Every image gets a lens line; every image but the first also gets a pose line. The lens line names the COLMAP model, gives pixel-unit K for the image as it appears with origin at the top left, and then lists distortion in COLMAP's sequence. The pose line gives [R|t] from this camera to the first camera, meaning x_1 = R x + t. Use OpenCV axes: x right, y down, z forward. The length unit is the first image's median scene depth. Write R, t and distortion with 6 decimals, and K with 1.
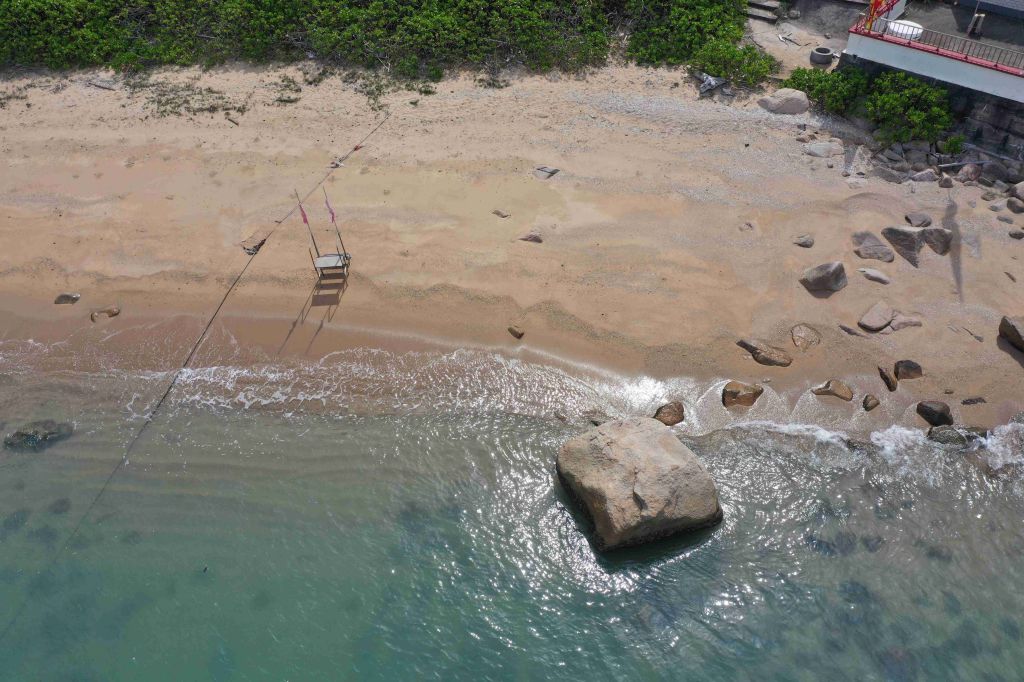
lens RADIAL K [[814.3, 0, 512.0], [0, 814.3, 341.0], [0, 0, 1]] dist [-0.001780, -0.010242]
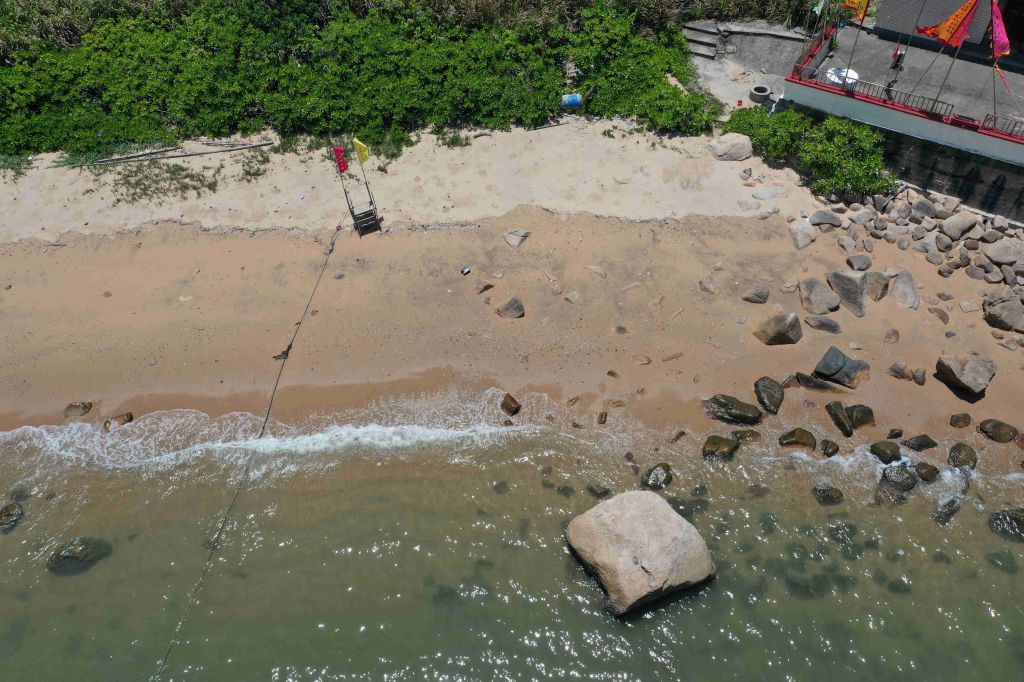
lens RADIAL K [[821.6, 0, 512.0], [0, 821.6, 341.0], [0, 0, 1]] dist [0.008041, 0.000597]
pose [[0.993564, -0.086707, 0.072892, -0.063945], [0.082379, 0.994768, 0.060423, -0.154826], [-0.077749, -0.054029, 0.995508, -0.089194]]
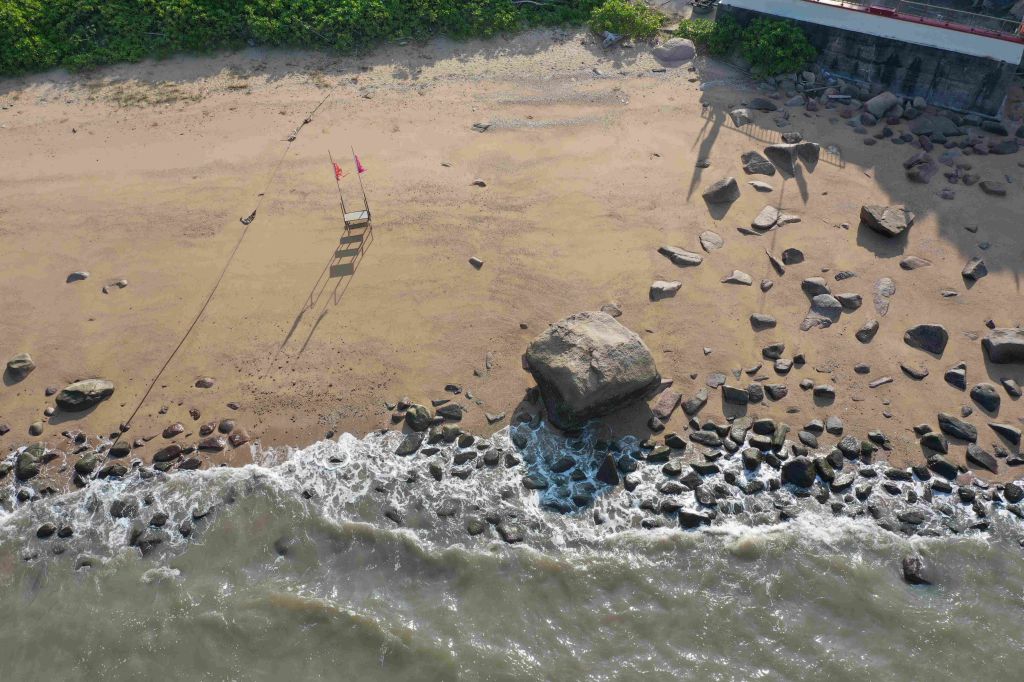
lens RADIAL K [[814.3, 0, 512.0], [0, 814.3, 341.0], [0, 0, 1]] dist [-0.001780, -0.010242]
pose [[0.989326, -0.114726, 0.089845, -0.060152], [0.111591, 0.992981, 0.039193, 0.059777], [-0.093711, -0.028749, 0.995184, -0.184740]]
